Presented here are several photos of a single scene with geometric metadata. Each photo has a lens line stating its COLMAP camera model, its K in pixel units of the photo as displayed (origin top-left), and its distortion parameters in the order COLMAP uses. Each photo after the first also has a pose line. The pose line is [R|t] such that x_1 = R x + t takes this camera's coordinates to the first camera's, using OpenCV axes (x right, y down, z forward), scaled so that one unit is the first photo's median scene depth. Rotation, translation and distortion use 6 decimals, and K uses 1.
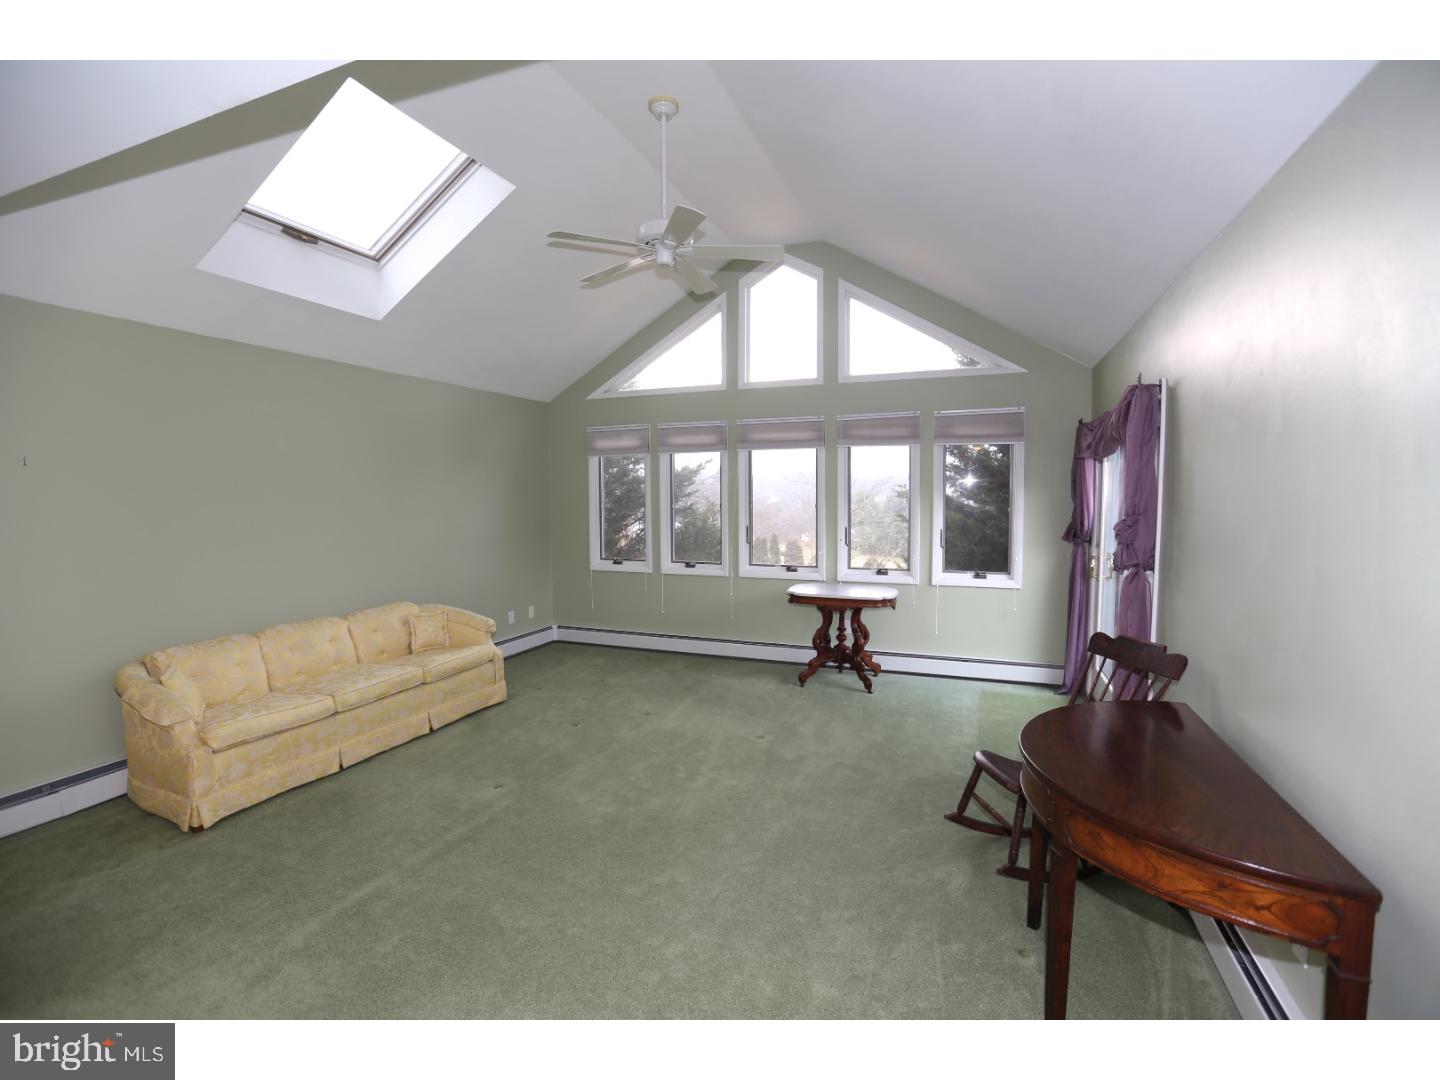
lens RADIAL K [[653.3, 0, 720.0], [0, 653.3, 540.0], [0, 0, 1]] dist [-0.033834, 0.000100]
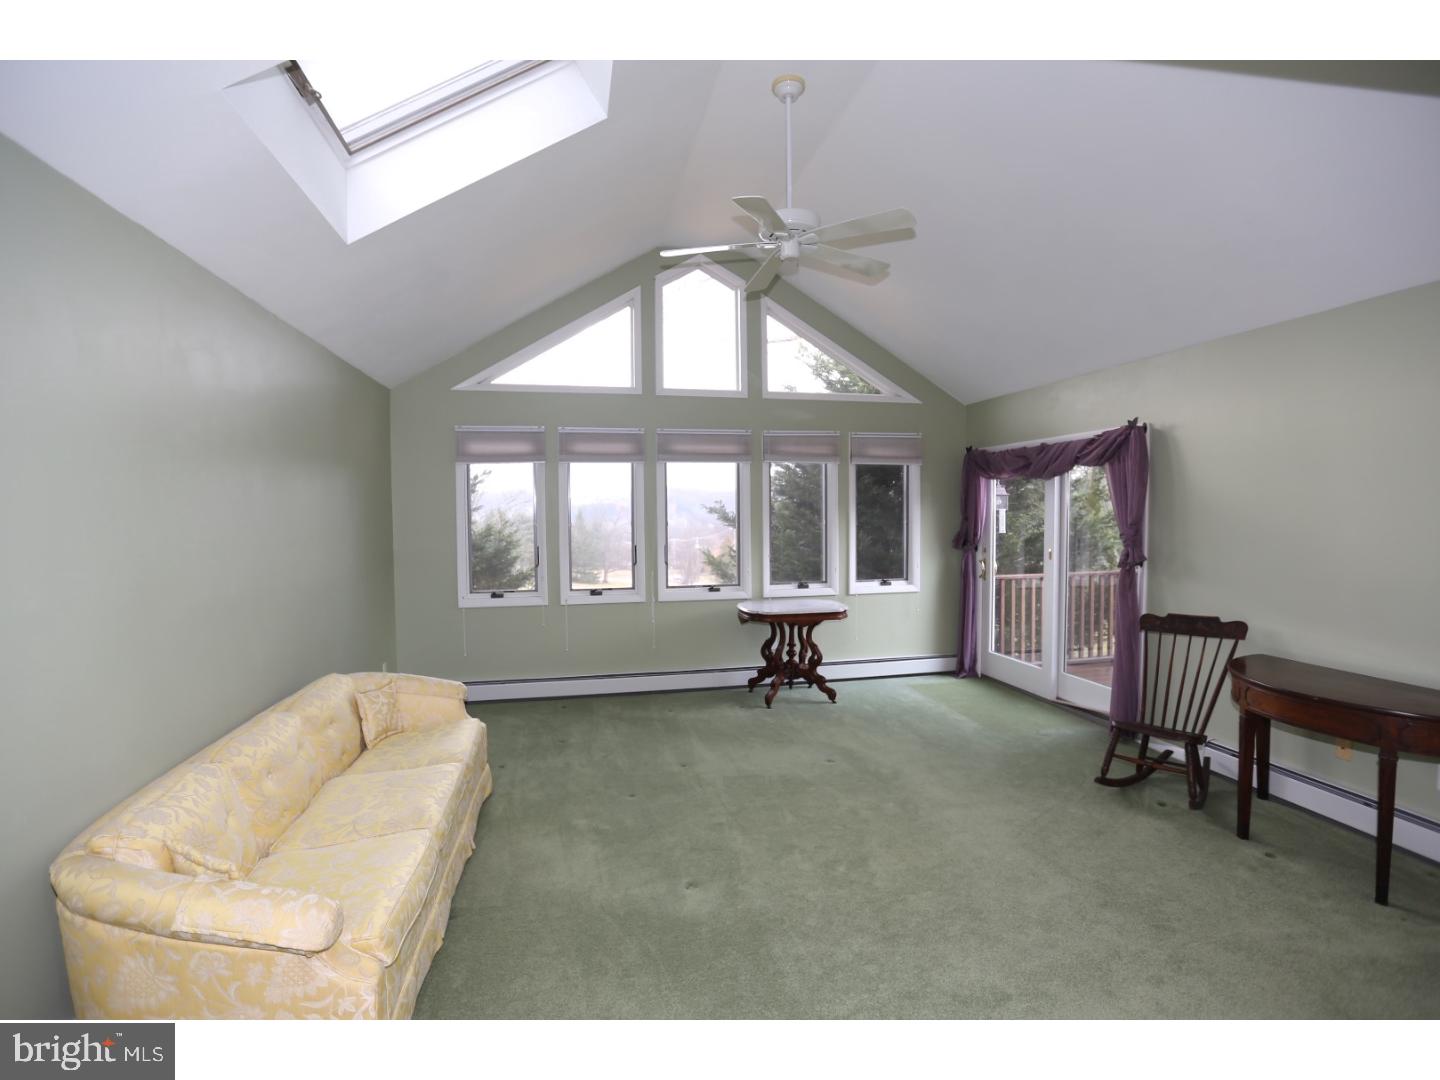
lens RADIAL K [[676.9, 0, 720.0], [0, 676.9, 540.0], [0, 0, 1]] dist [-0.031844, 0.000216]
pose [[0.835012, -0.025521, 0.549640, -0.460997], [0.042038, 0.998963, -0.017480, -0.009448], [-0.548623, 0.037702, 0.835219, 0.186465]]
